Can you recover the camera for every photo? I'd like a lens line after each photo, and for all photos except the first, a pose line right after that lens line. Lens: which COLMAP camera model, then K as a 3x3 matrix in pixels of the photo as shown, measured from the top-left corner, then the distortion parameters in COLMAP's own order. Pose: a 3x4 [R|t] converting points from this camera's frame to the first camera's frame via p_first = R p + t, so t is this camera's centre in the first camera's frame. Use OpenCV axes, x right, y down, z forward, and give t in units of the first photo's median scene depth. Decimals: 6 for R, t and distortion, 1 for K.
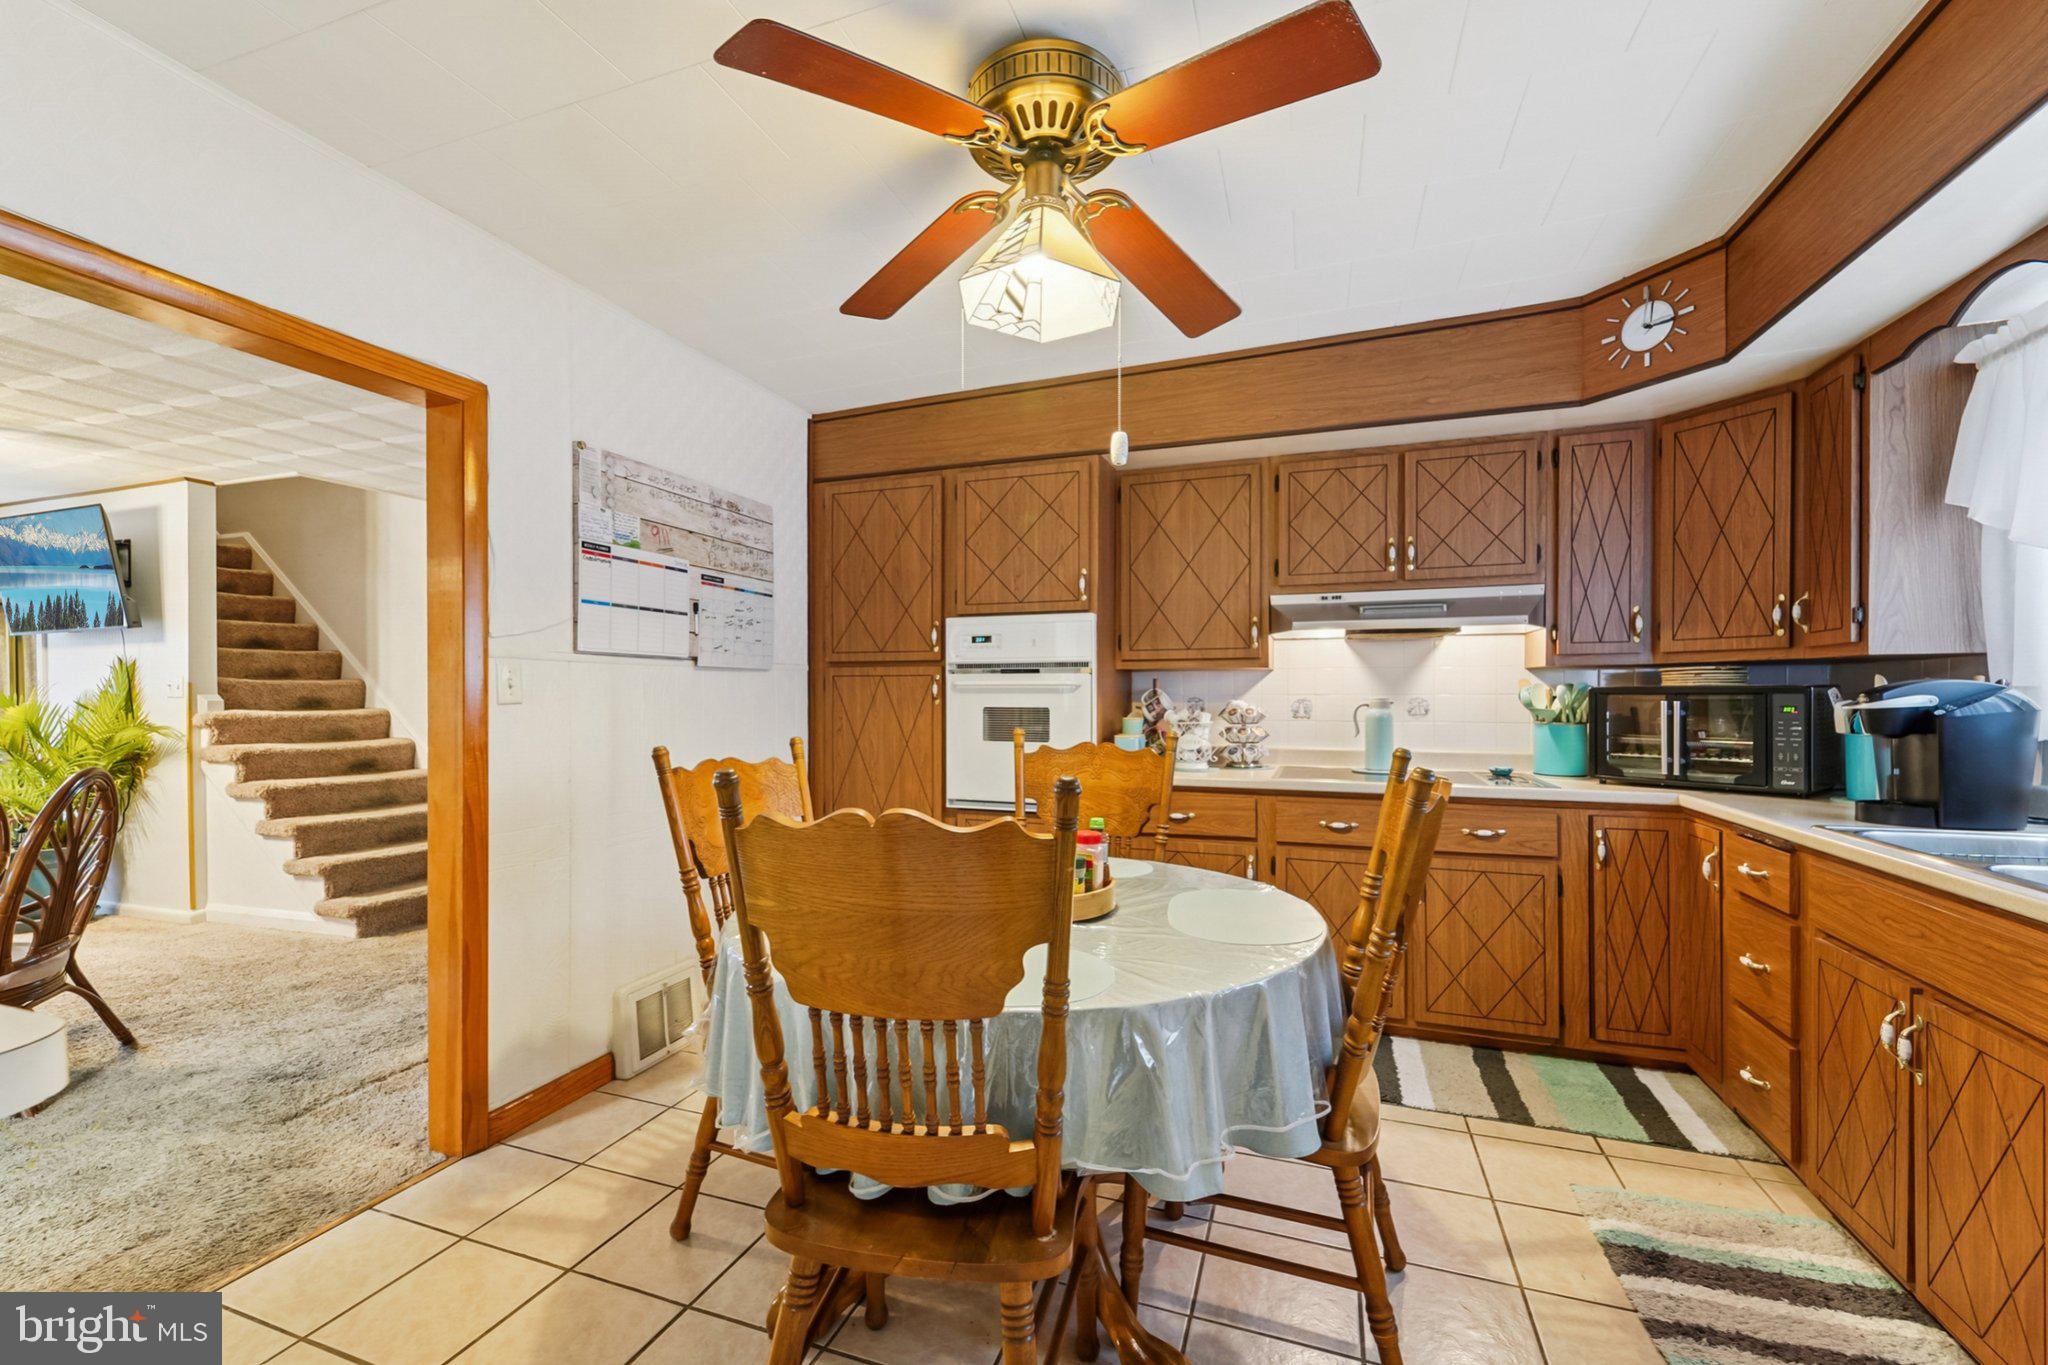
lens RADIAL K [[831.2, 0, 1029.6], [0, 831.2, 696.7], [0, 0, 1]] dist [0.013499, -0.001753]
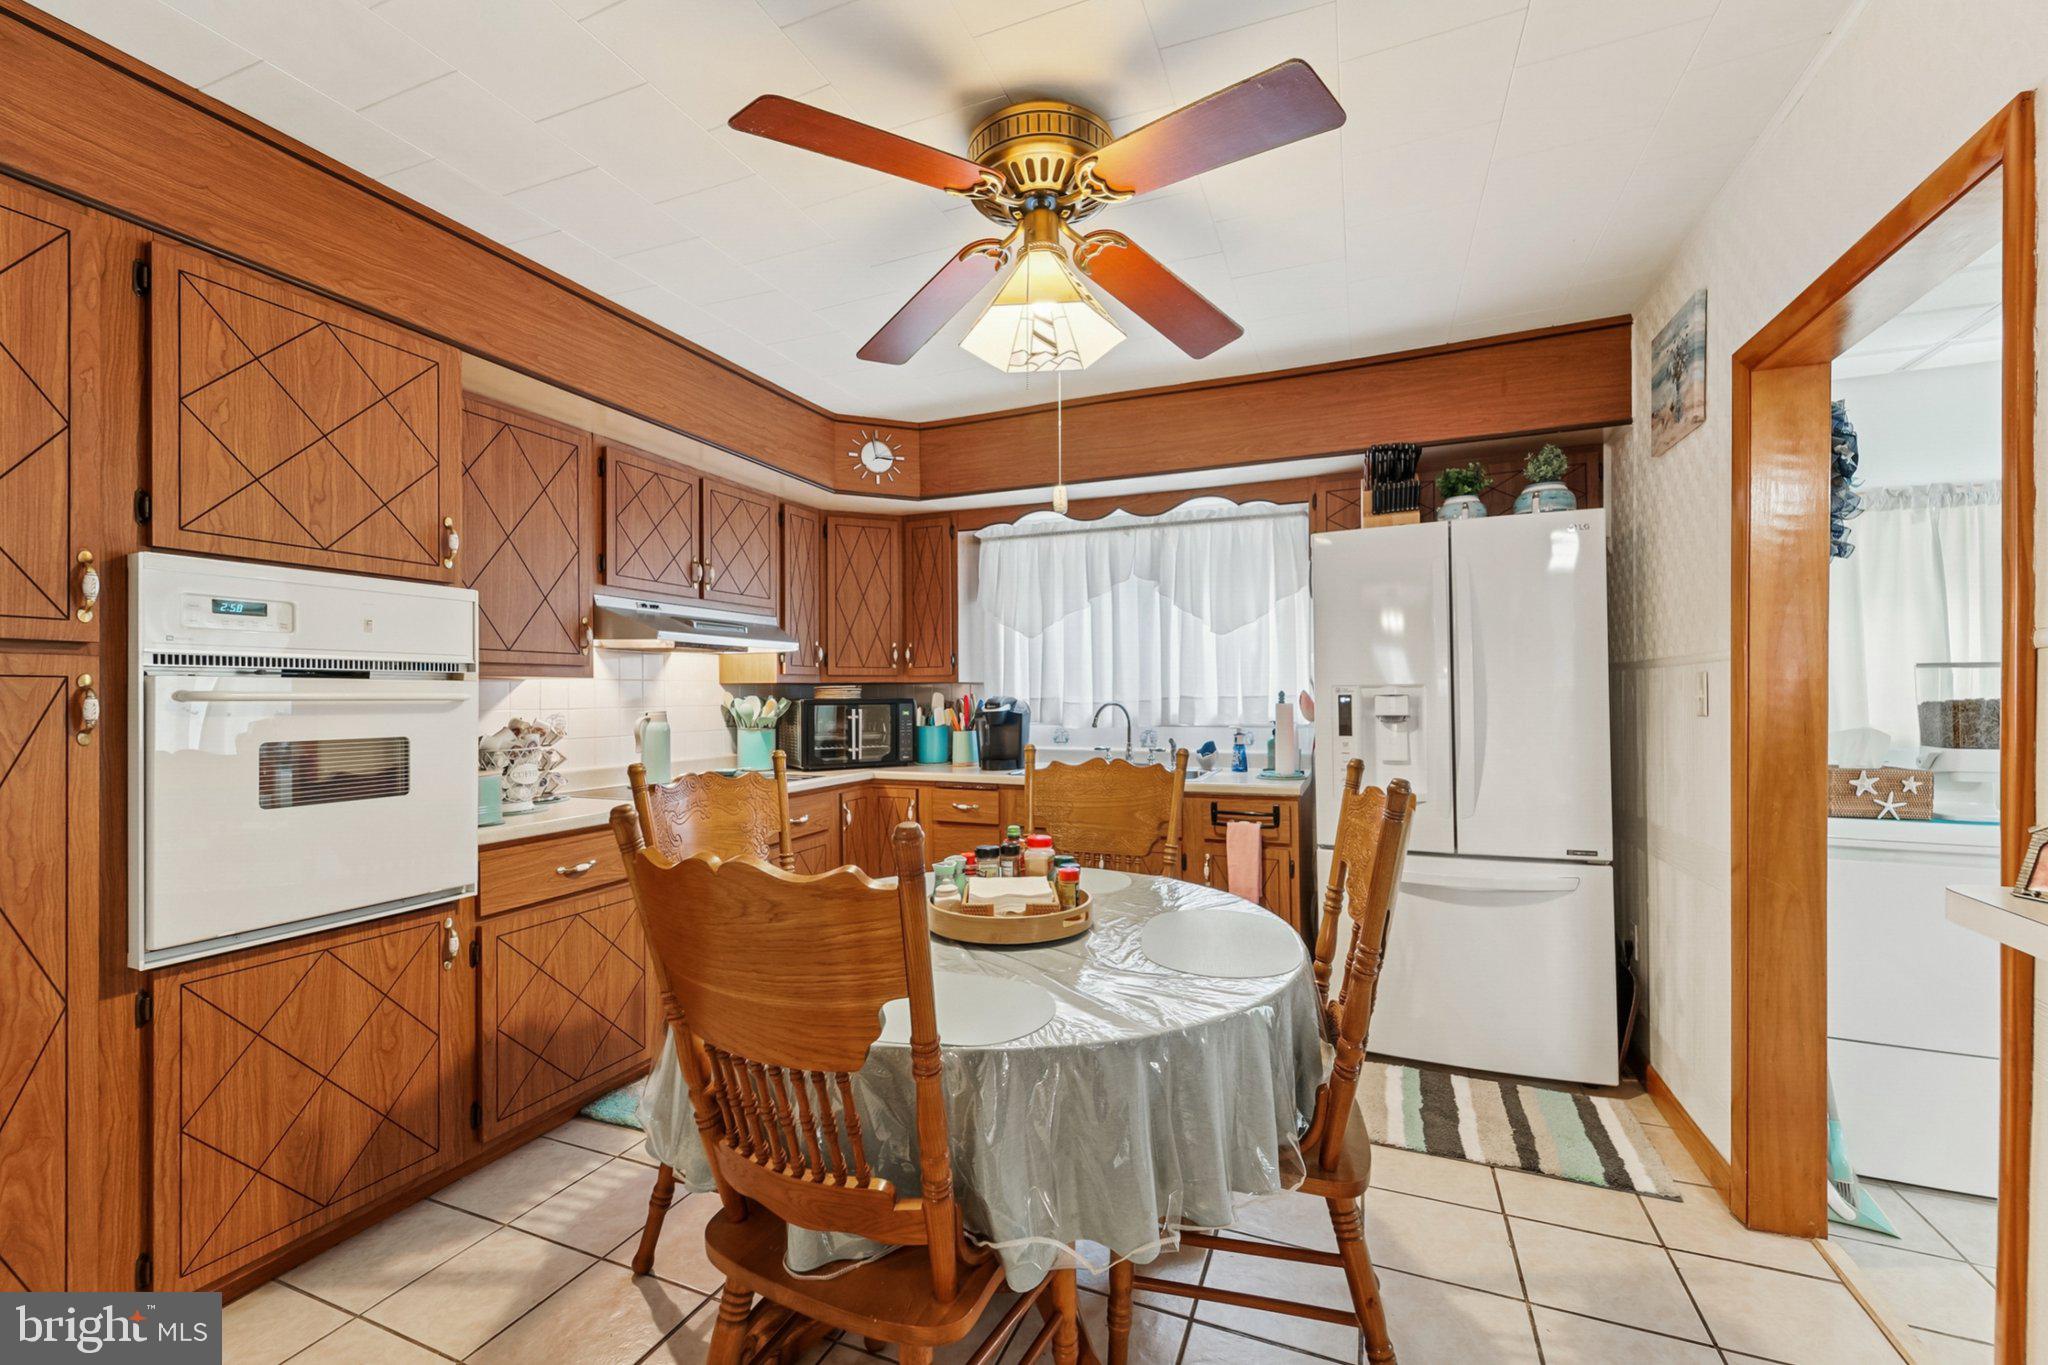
lens RADIAL K [[831.2, 0, 1021.6], [0, 831.2, 688.2], [0, 0, 1]] dist [0.013499, -0.001753]
pose [[0.050941, 0.009777, 0.998654, -0.651792], [0.009512, 0.999902, -0.010275, -0.013269], [-0.998656, 0.010023, 0.050843, 0.612472]]
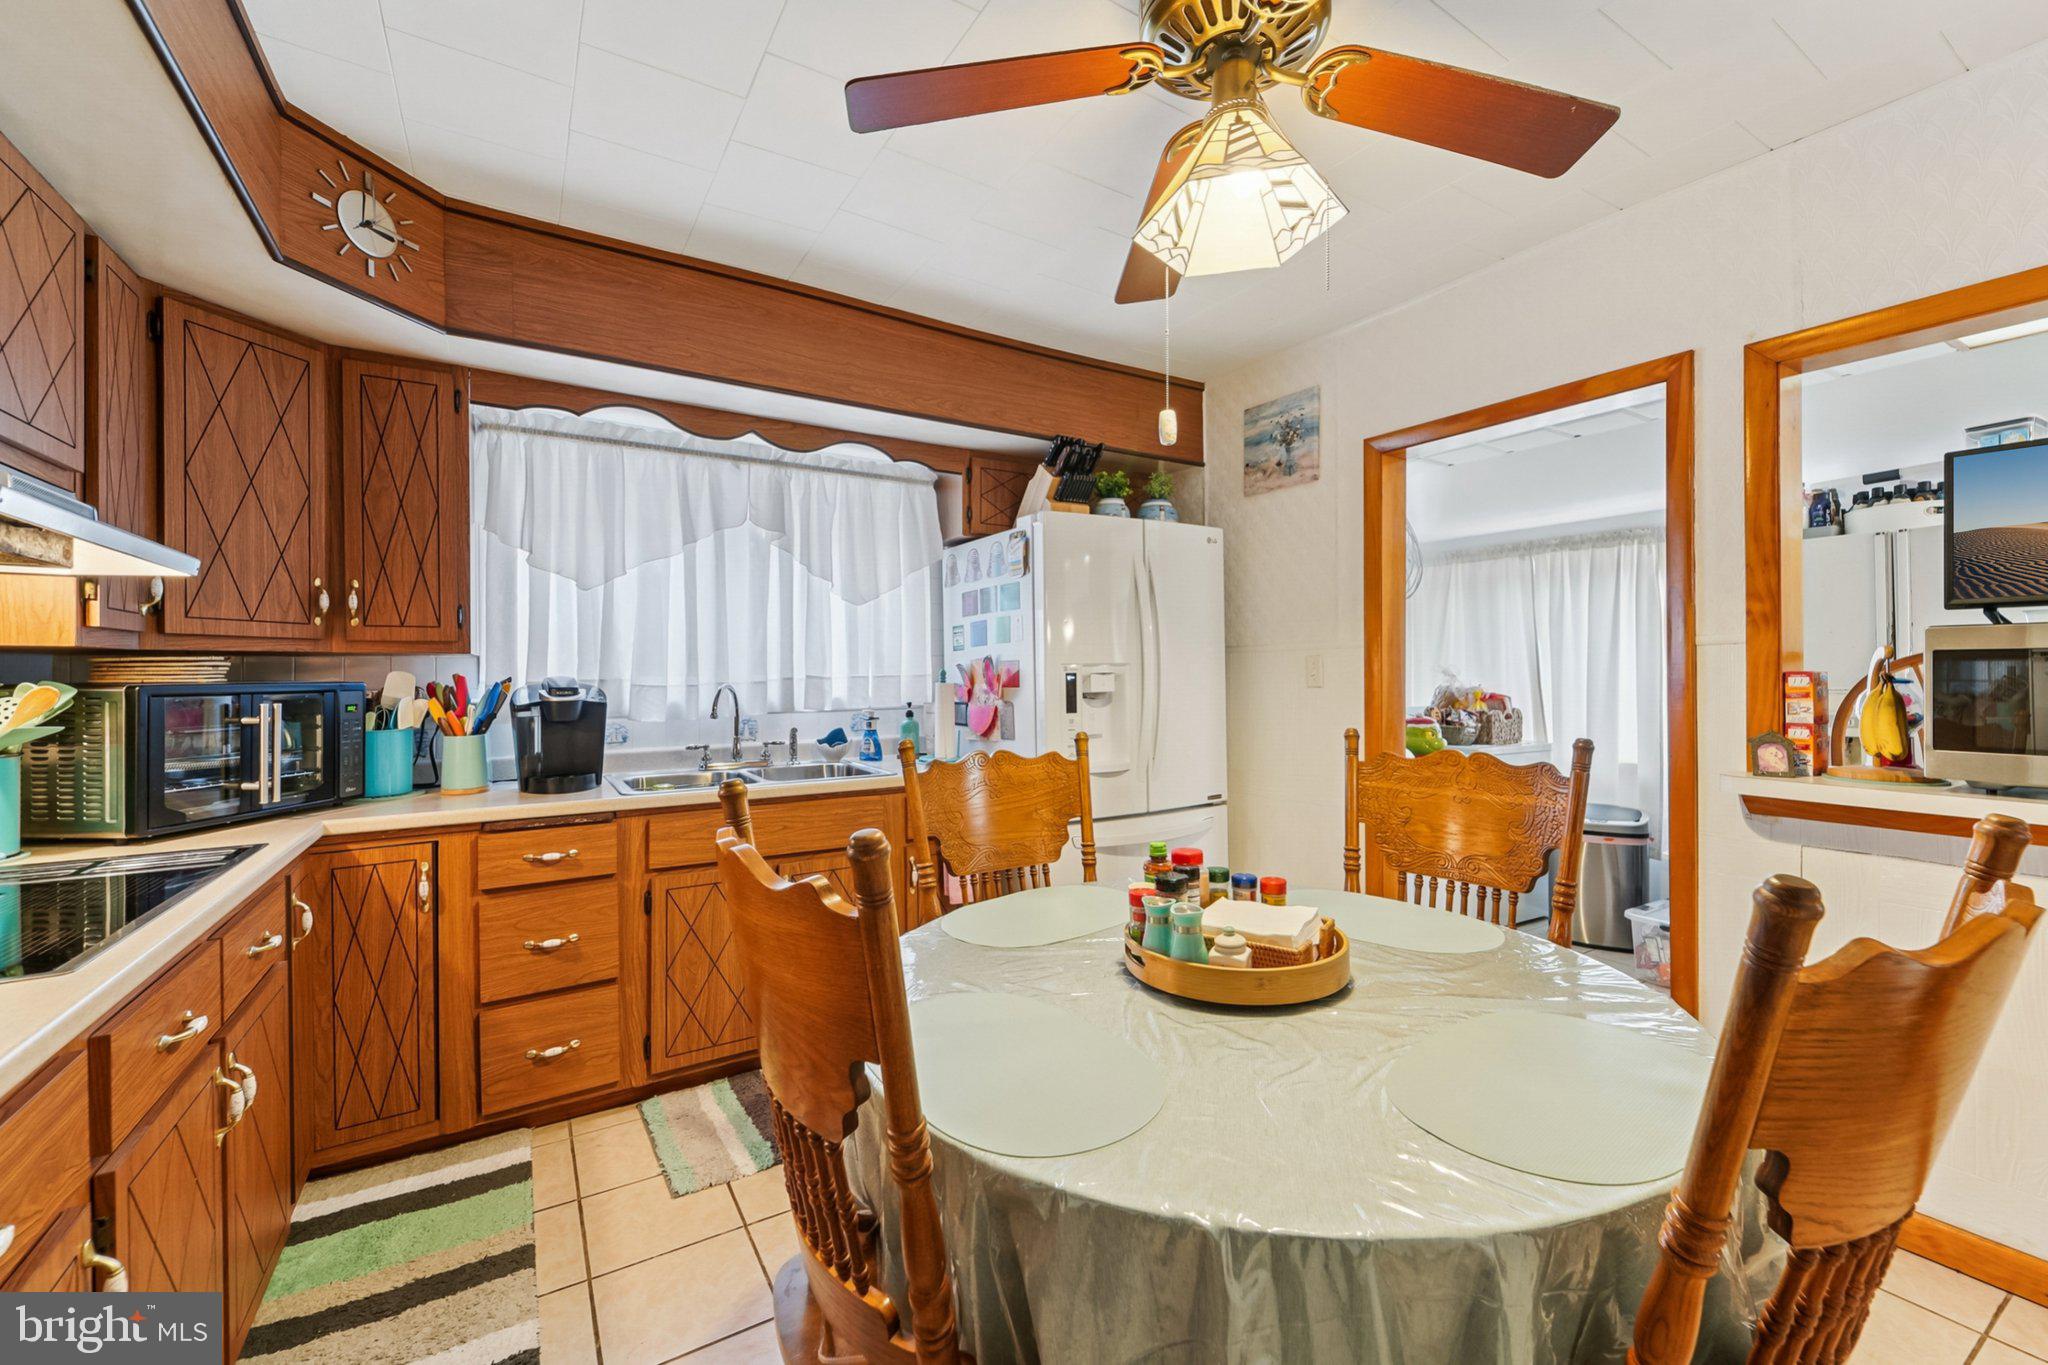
lens RADIAL K [[831.2, 0, 1047.6], [0, 831.2, 666.8], [0, 0, 1]] dist [0.013499, -0.001753]
pose [[-0.790252, 0.013905, 0.612624, -0.221275], [0.012816, 0.999899, -0.006162, -0.013072], [-0.612647, 0.002982, -0.790351, 1.120357]]
